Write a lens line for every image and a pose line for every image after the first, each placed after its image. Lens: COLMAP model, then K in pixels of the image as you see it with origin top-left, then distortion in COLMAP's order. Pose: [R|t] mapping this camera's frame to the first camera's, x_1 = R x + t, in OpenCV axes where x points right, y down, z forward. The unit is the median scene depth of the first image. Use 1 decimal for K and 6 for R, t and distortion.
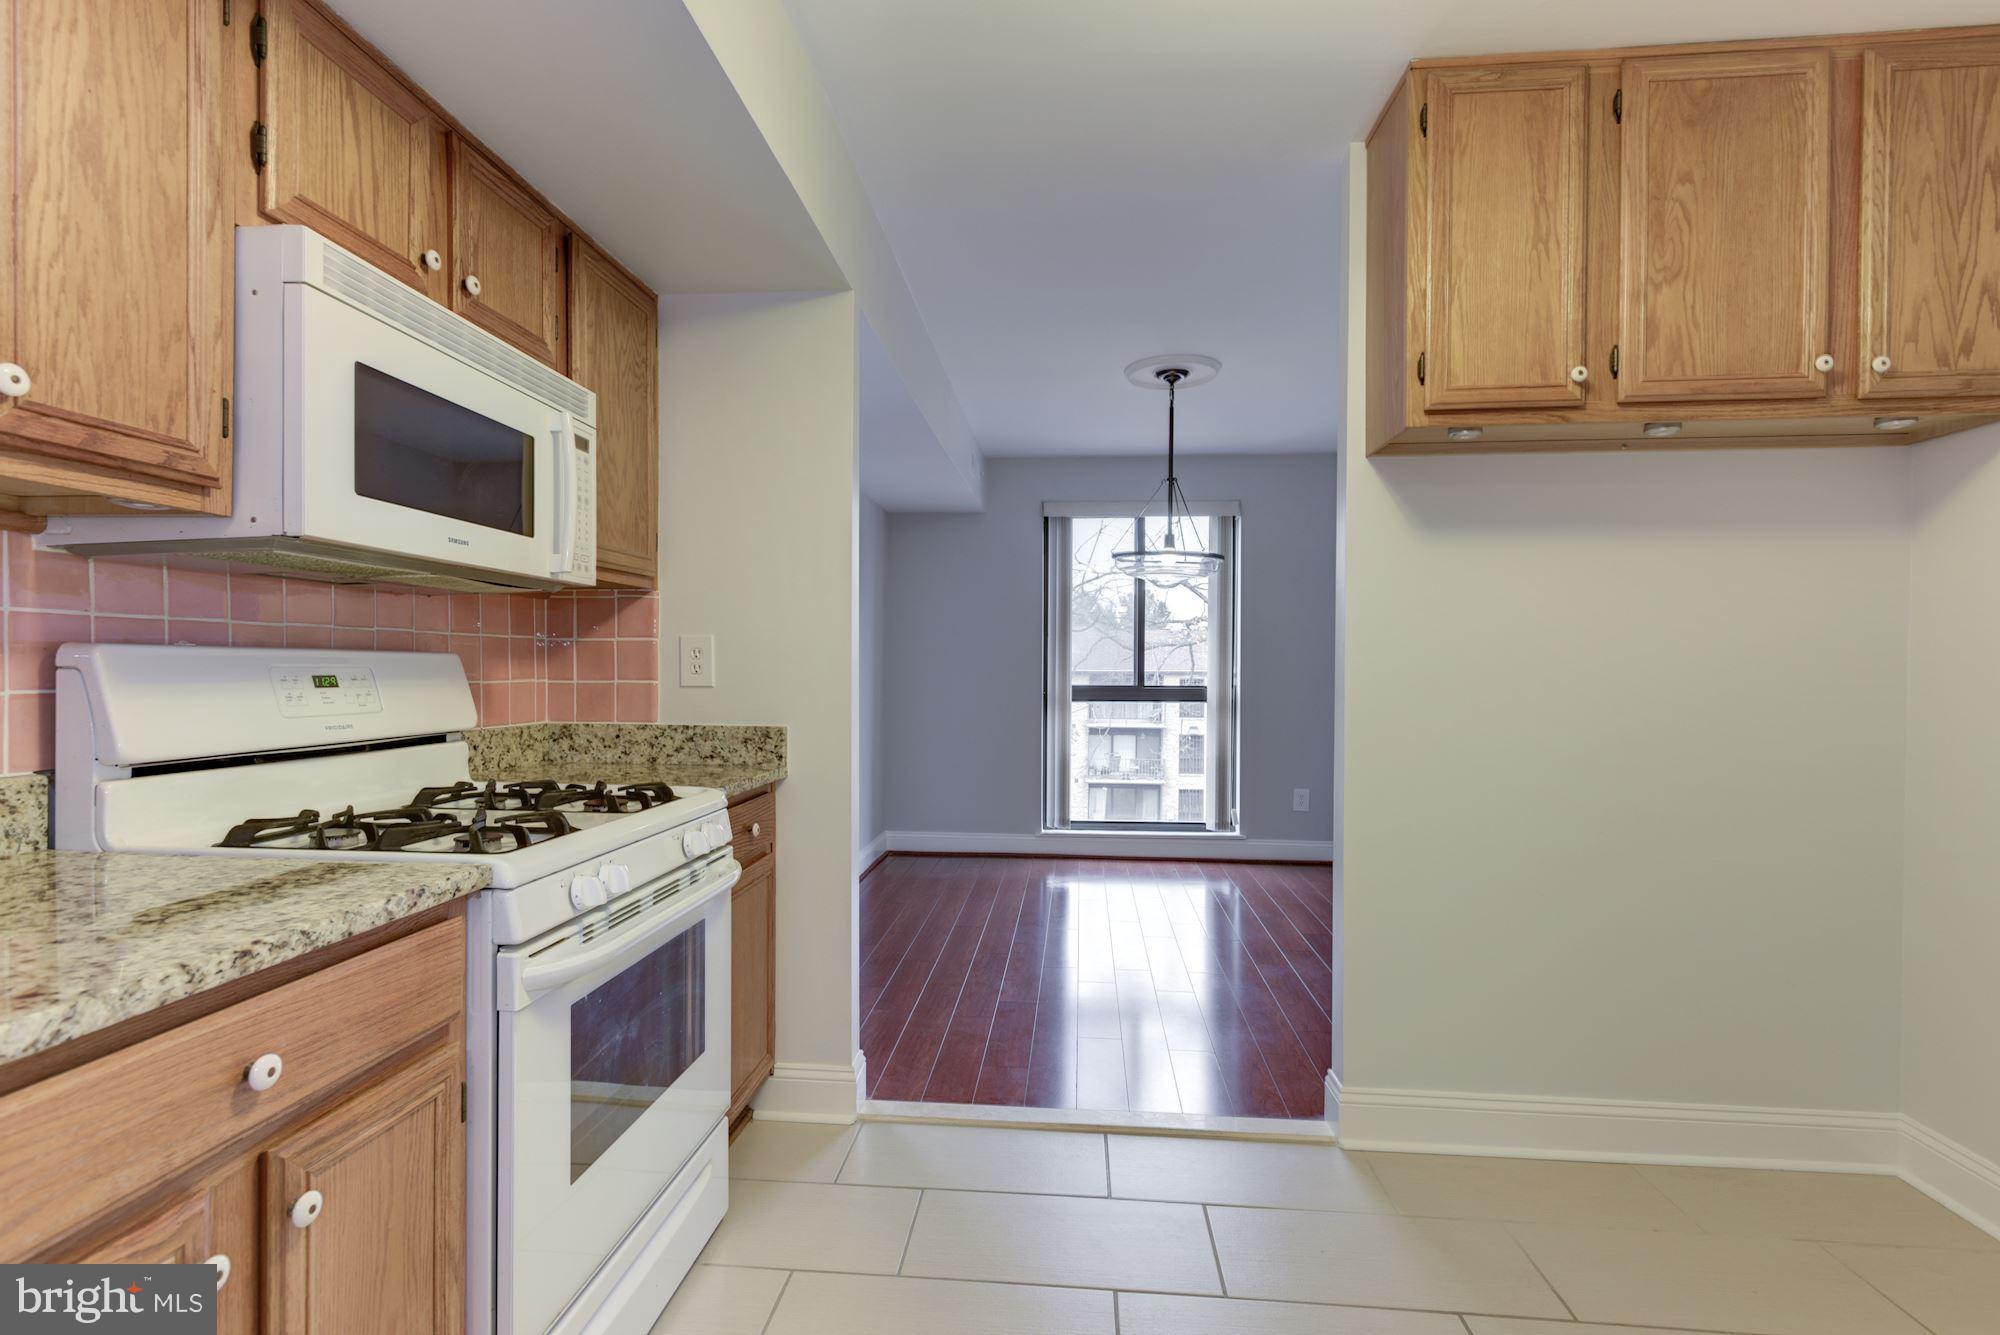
lens RADIAL K [[941.6, 0, 1003.3], [0, 941.6, 671.2], [0, 0, 1]] dist [0.002919, 0.000042]
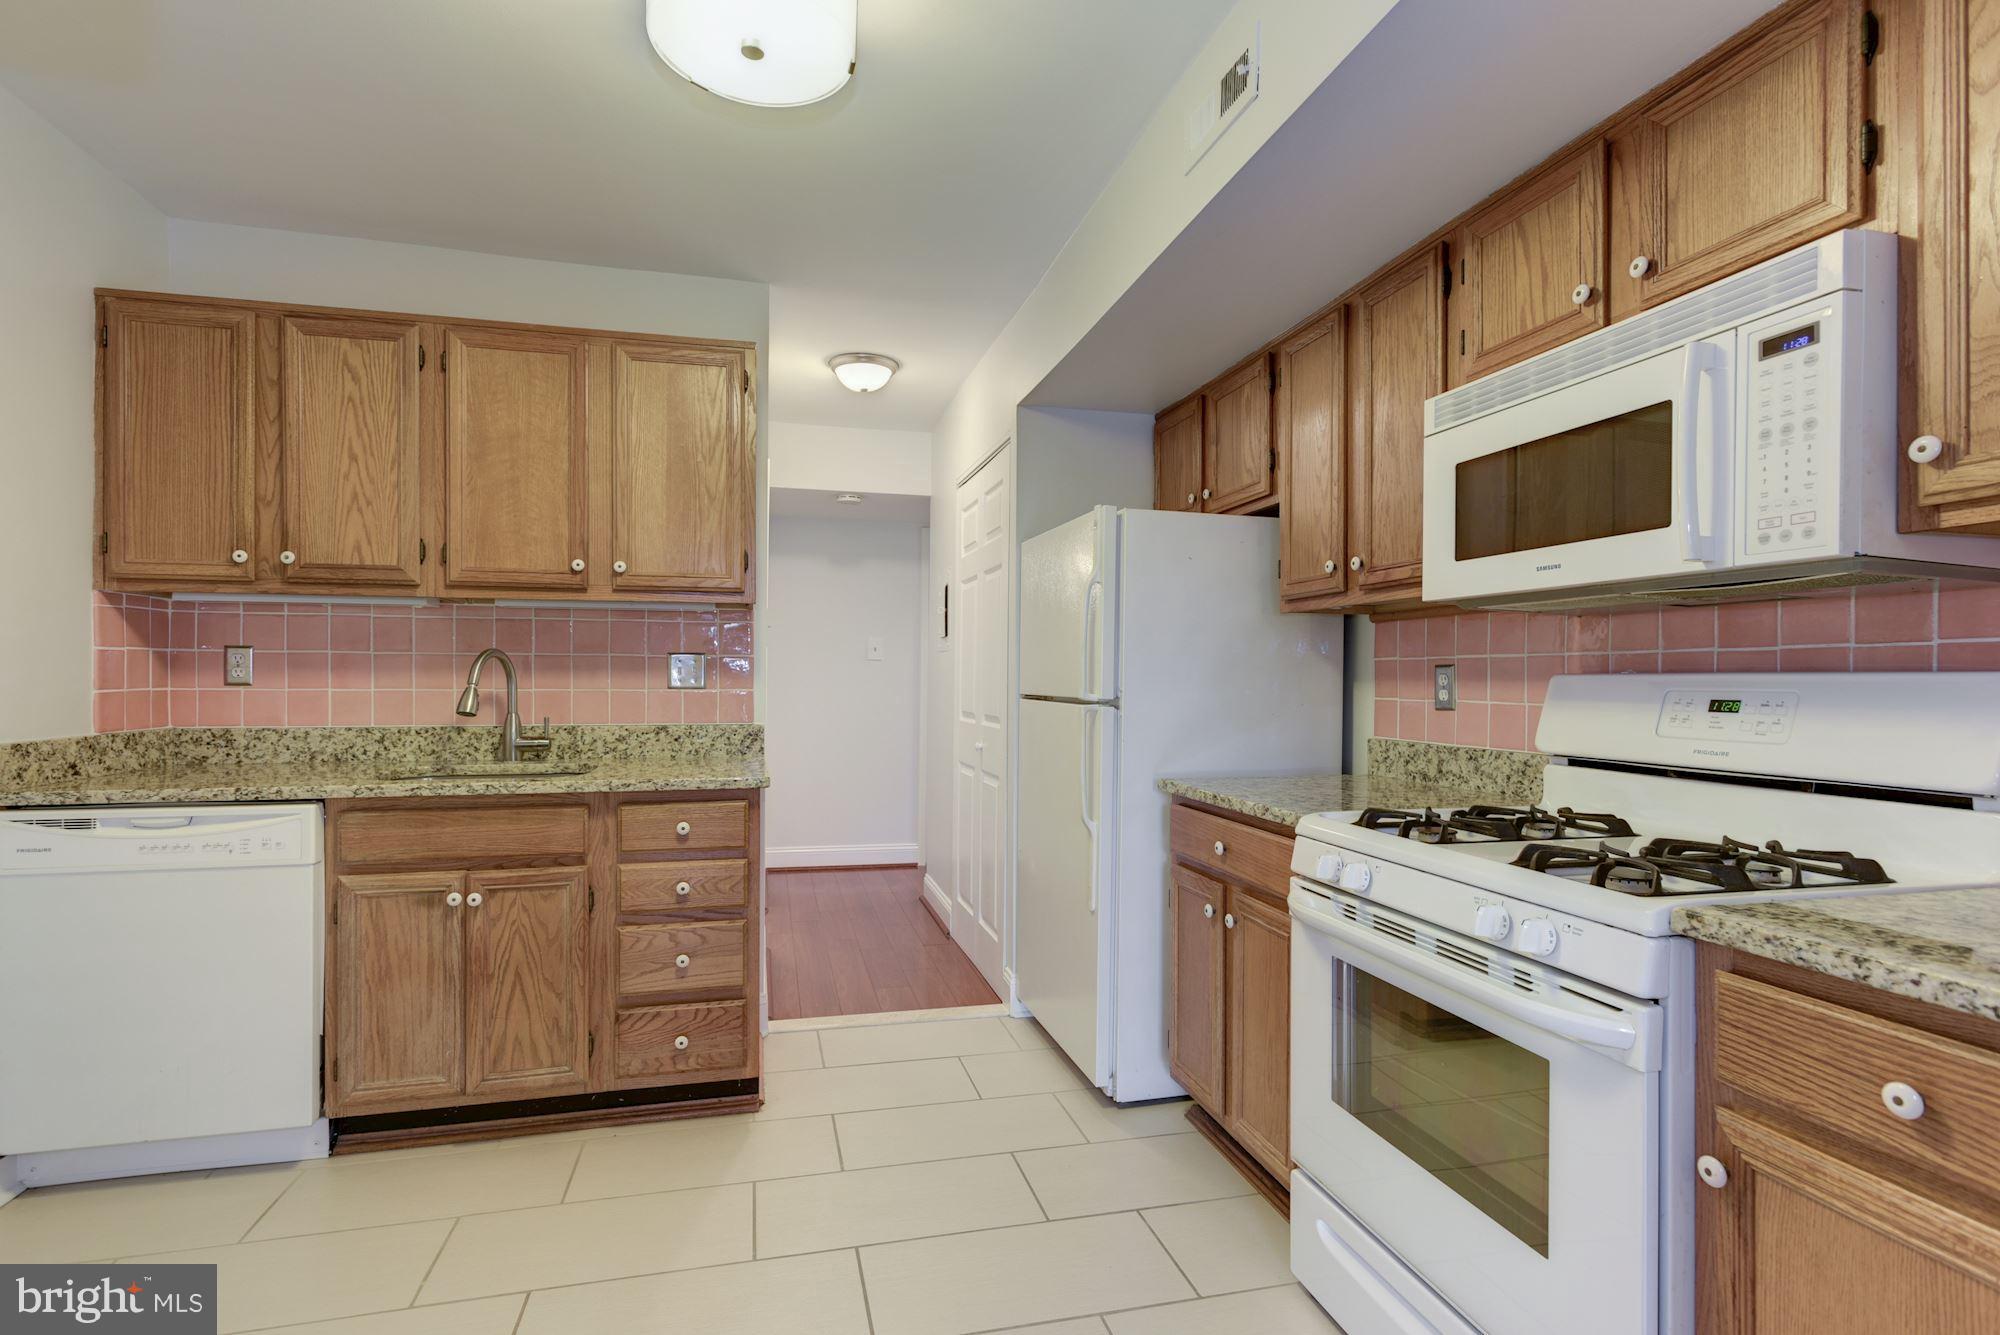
lens RADIAL K [[941.6, 0, 1003.3], [0, 941.6, 671.2], [0, 0, 1]] dist [0.002919, 0.000042]
pose [[-0.938381, -0.017317, -0.345170, 0.334917], [-0.015910, 0.999850, -0.006910, -0.006914], [0.345237, -0.000993, -0.938515, 1.734391]]
